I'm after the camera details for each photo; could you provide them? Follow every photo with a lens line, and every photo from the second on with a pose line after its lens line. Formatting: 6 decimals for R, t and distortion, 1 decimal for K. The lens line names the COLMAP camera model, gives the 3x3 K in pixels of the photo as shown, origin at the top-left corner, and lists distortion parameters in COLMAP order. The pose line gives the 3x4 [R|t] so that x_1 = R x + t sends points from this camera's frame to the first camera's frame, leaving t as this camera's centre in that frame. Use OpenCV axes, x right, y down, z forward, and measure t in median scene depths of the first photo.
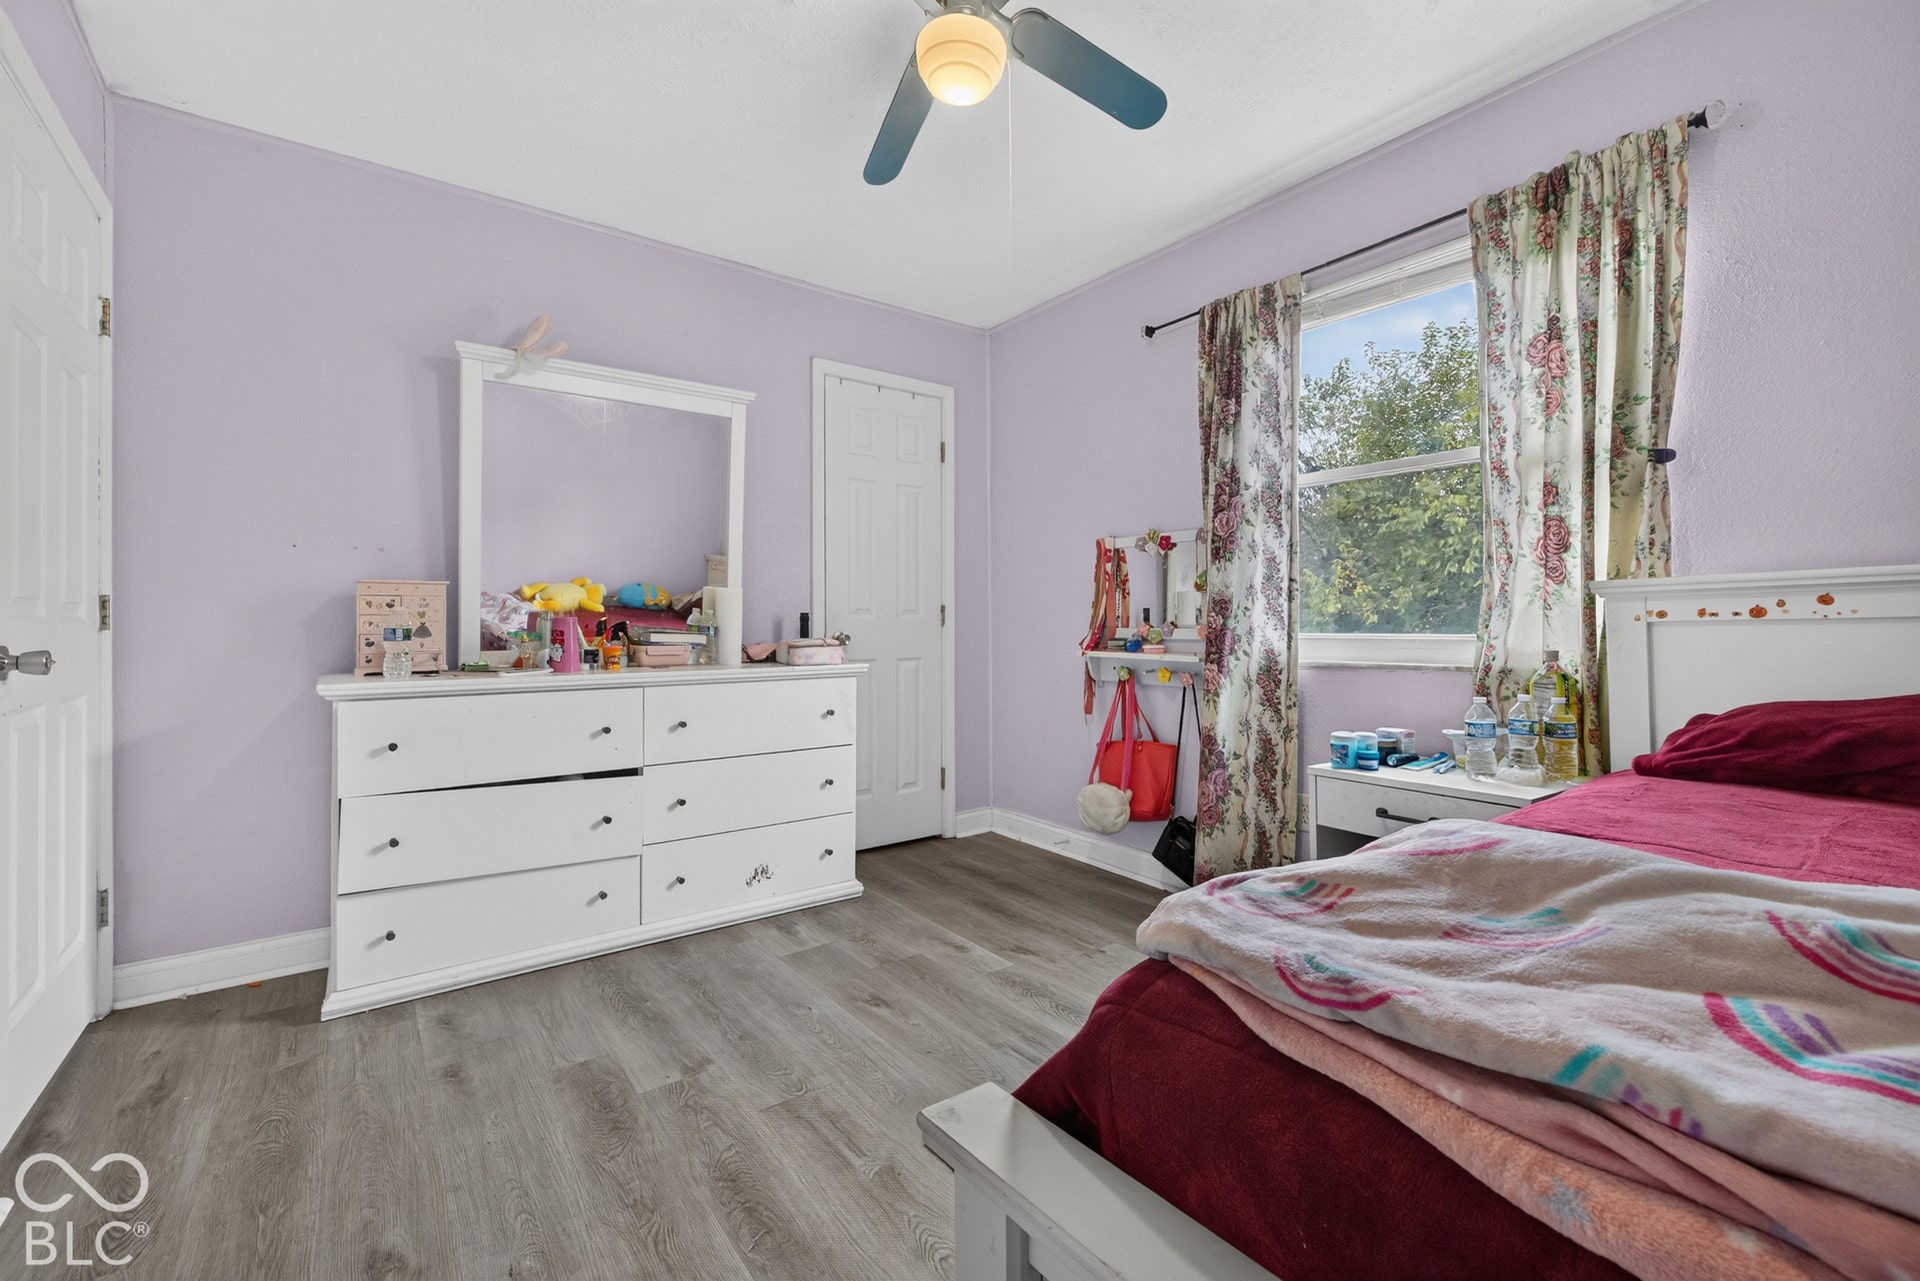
lens RADIAL K [[793.9, 0, 957.9], [0, 793.9, 617.8], [0, 0, 1]] dist [-0.000401, -0.000066]
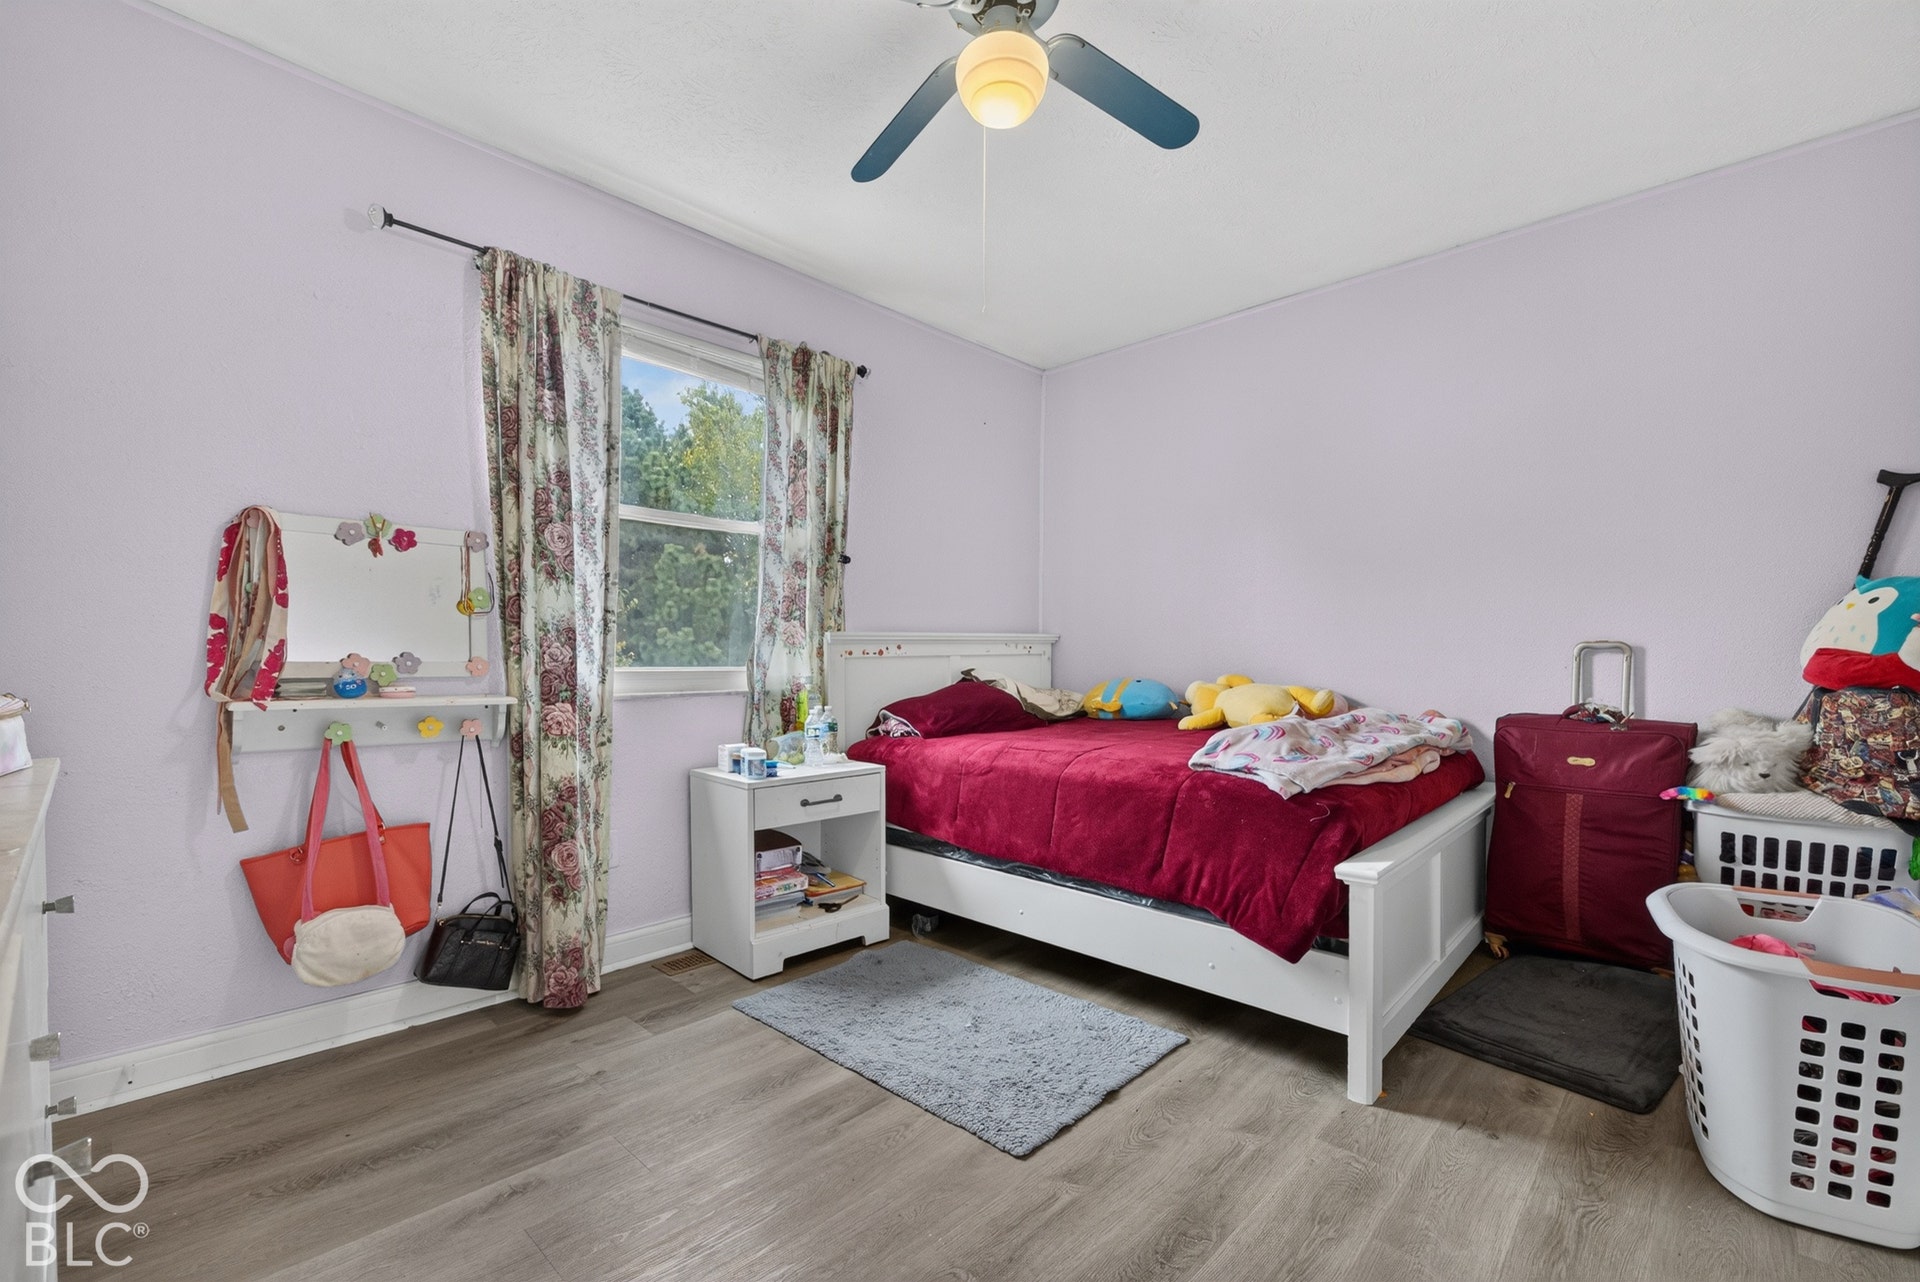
lens RADIAL K [[804.2, 0, 951.7], [0, 804.2, 698.7], [0, 0, 1]] dist [0.000020, -0.000015]
pose [[-0.154119, -0.039796, 0.987250, -0.730294], [-0.007173, 0.999207, 0.039158, 0.020595], [-0.988026, -0.001046, -0.154283, 0.888639]]
